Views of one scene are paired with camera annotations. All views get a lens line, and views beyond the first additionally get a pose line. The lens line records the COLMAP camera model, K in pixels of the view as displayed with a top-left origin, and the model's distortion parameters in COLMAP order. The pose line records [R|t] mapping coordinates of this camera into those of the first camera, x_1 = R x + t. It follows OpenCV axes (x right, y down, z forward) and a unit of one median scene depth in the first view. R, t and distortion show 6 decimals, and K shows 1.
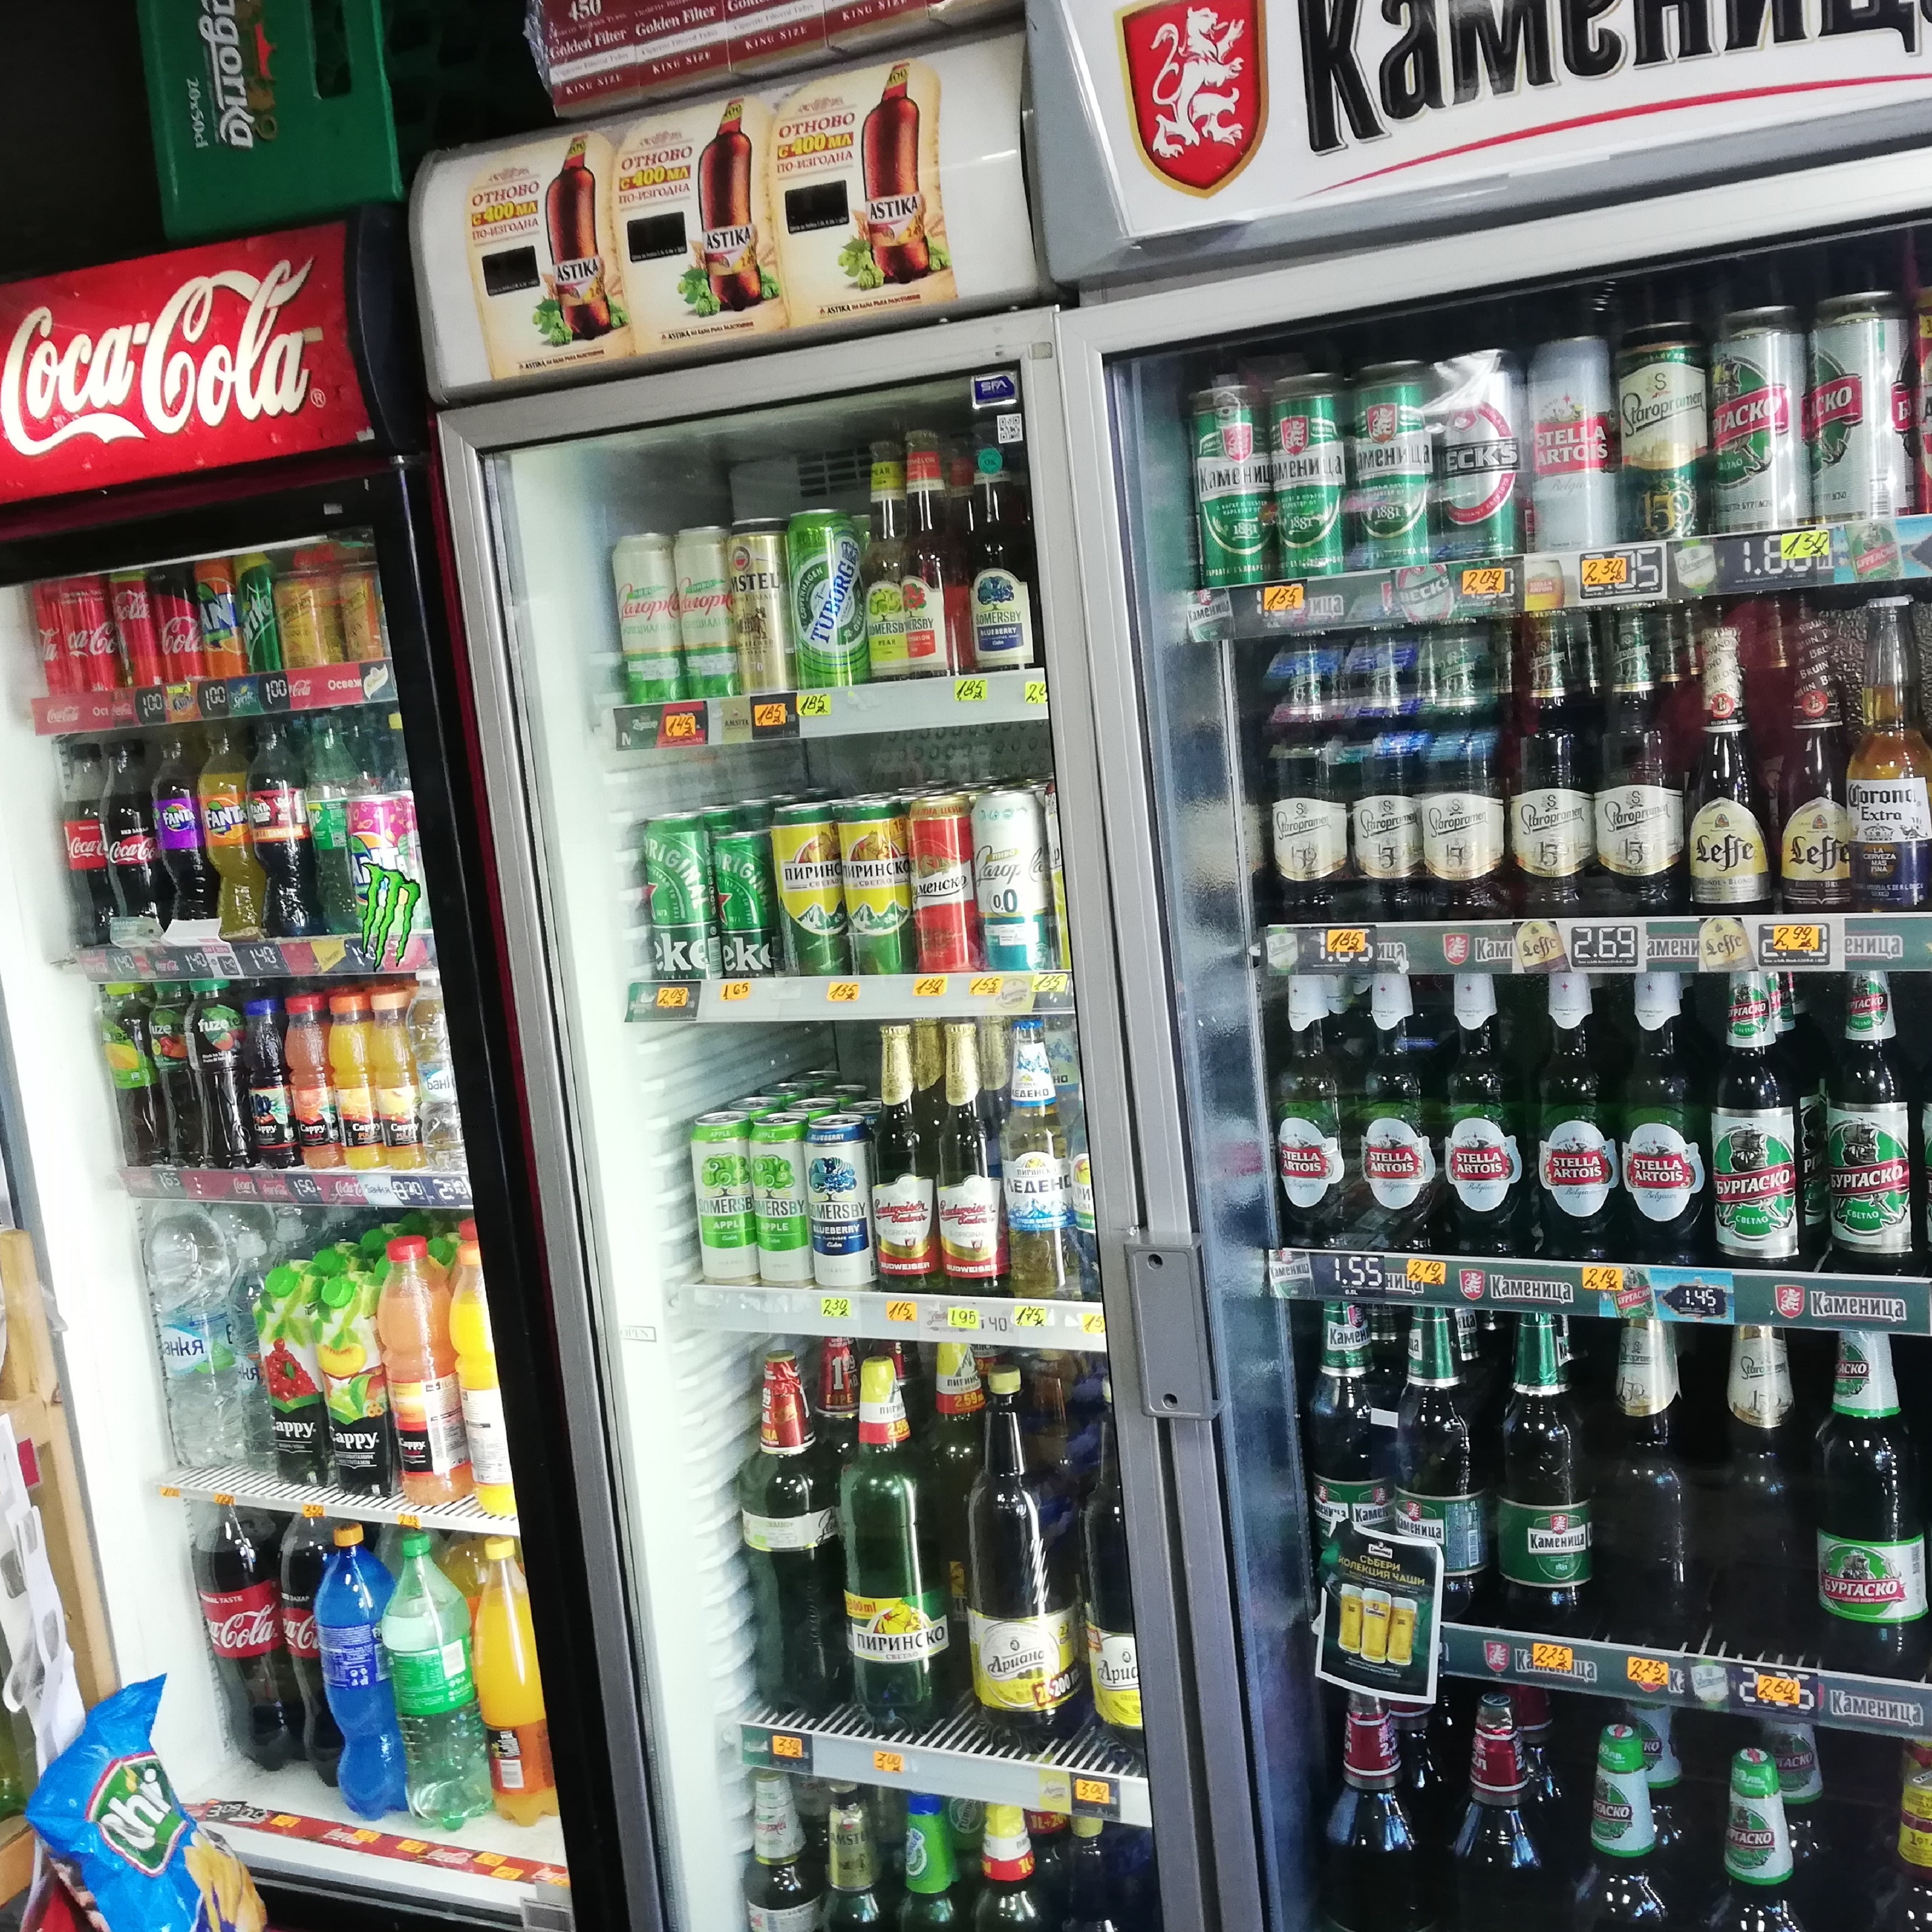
lens RADIAL K [[2160.6, 0, 966.0], [0, 2160.6, 966.0], [0, 0, 1]] dist [0.090208, -0.205564]
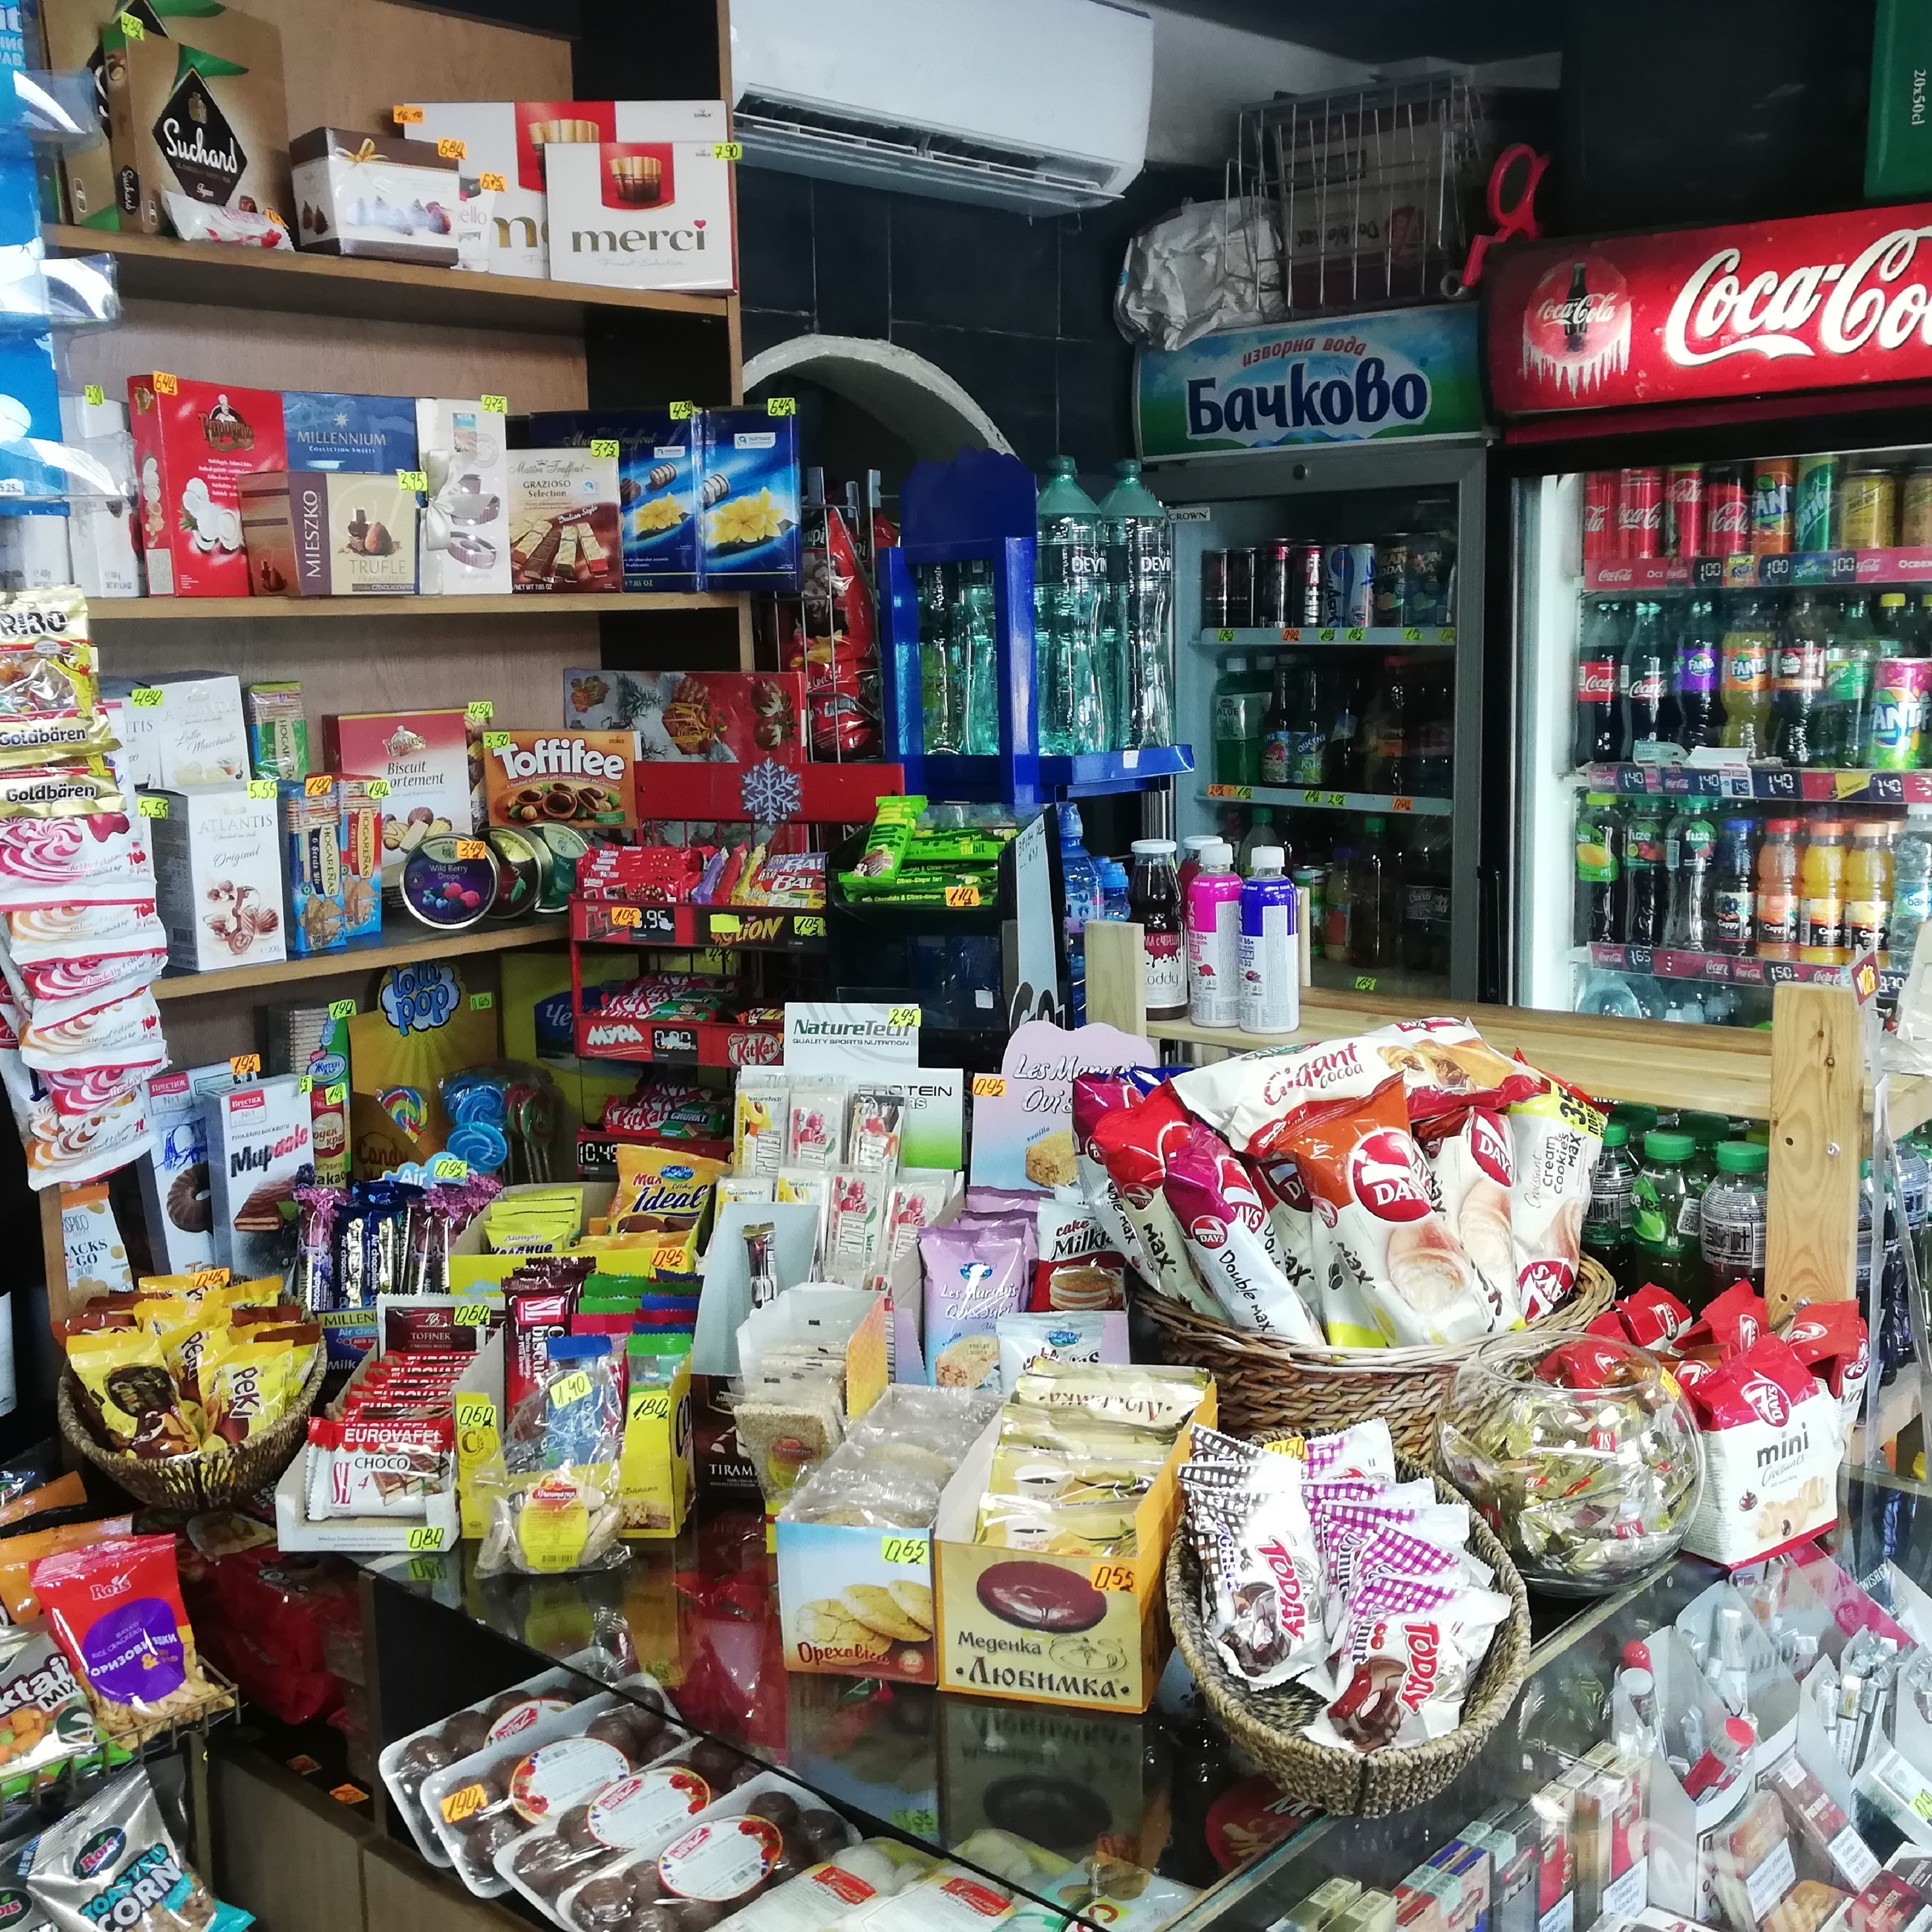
lens RADIAL K [[2160.6, 0, 966.0], [0, 2160.6, 966.0], [0, 0, 1]] dist [0.090208, -0.205564]
pose [[0.950528, 0.124964, -0.284393, -0.448239], [-0.115910, 0.992074, 0.048515, 0.104364], [0.288202, -0.013150, 0.957479, -0.356529]]
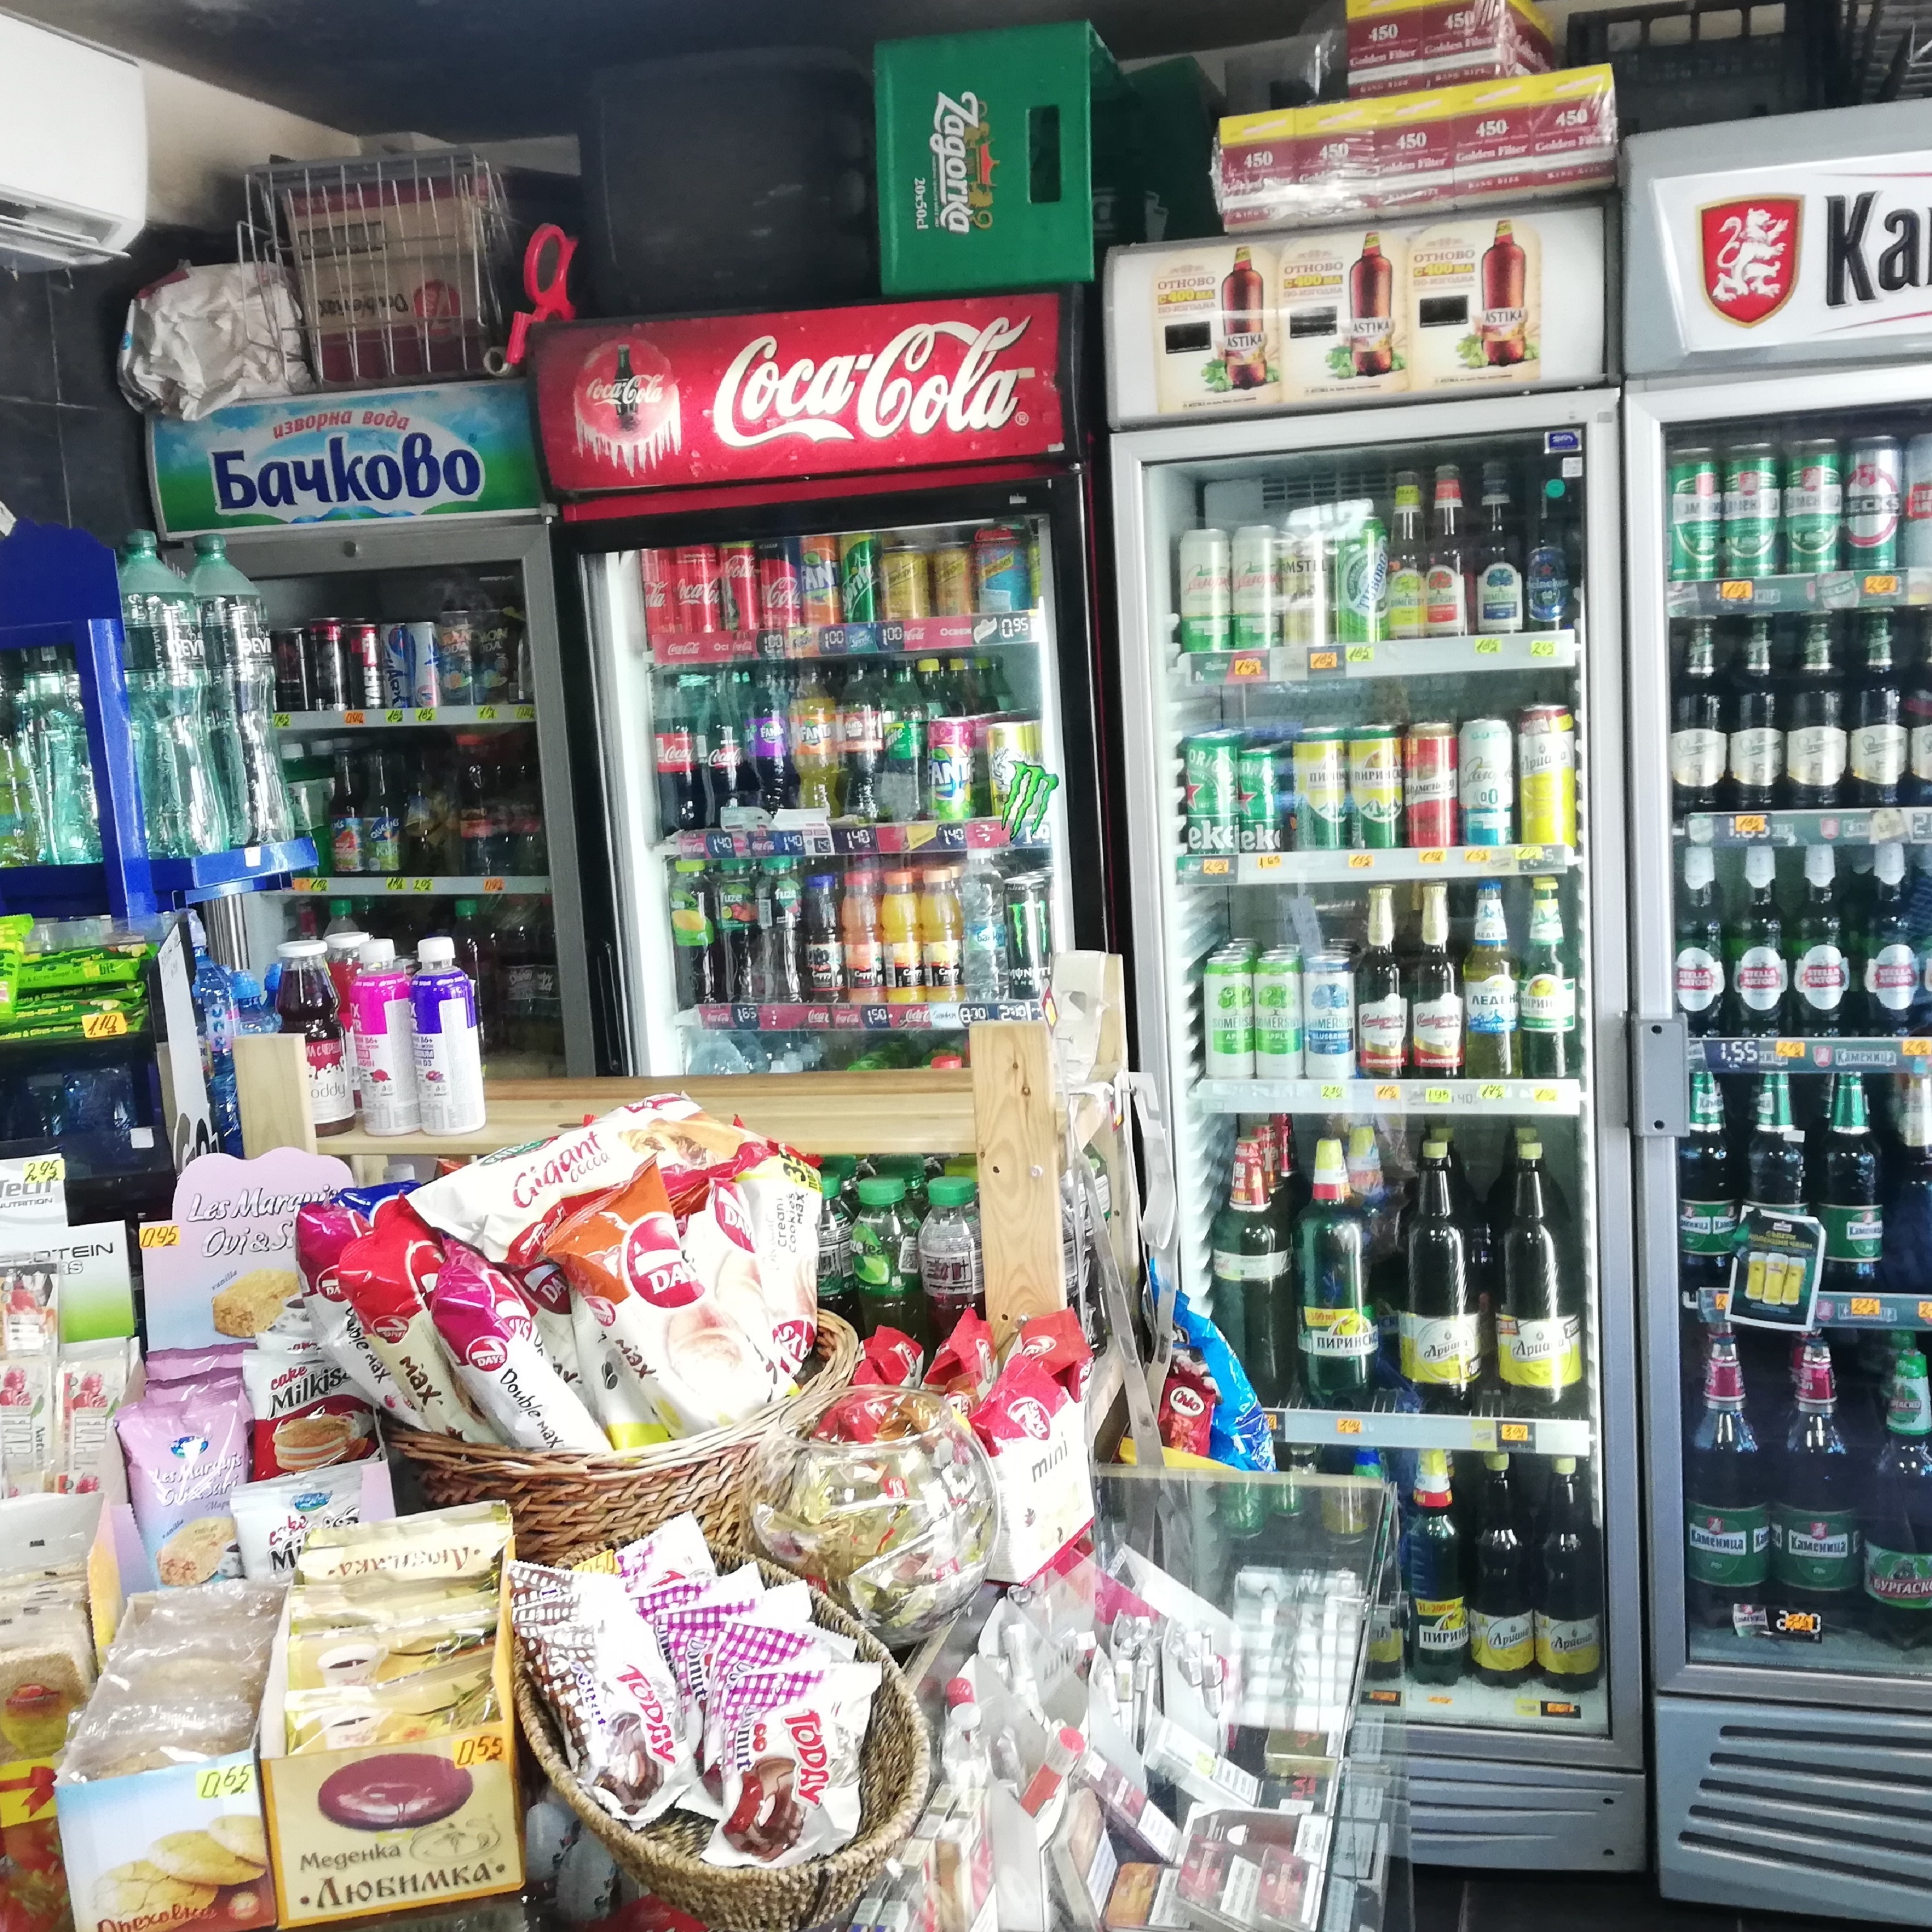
lens RADIAL K [[2160.6, 0, 966.0], [0, 2160.6, 966.0], [0, 0, 1]] dist [0.090208, -0.205564]
pose [[0.984208, 0.017391, 0.176161, -0.549884], [-0.014443, 0.999734, -0.018006, 0.108086], [-0.176427, 0.015177, 0.984197, -0.333201]]
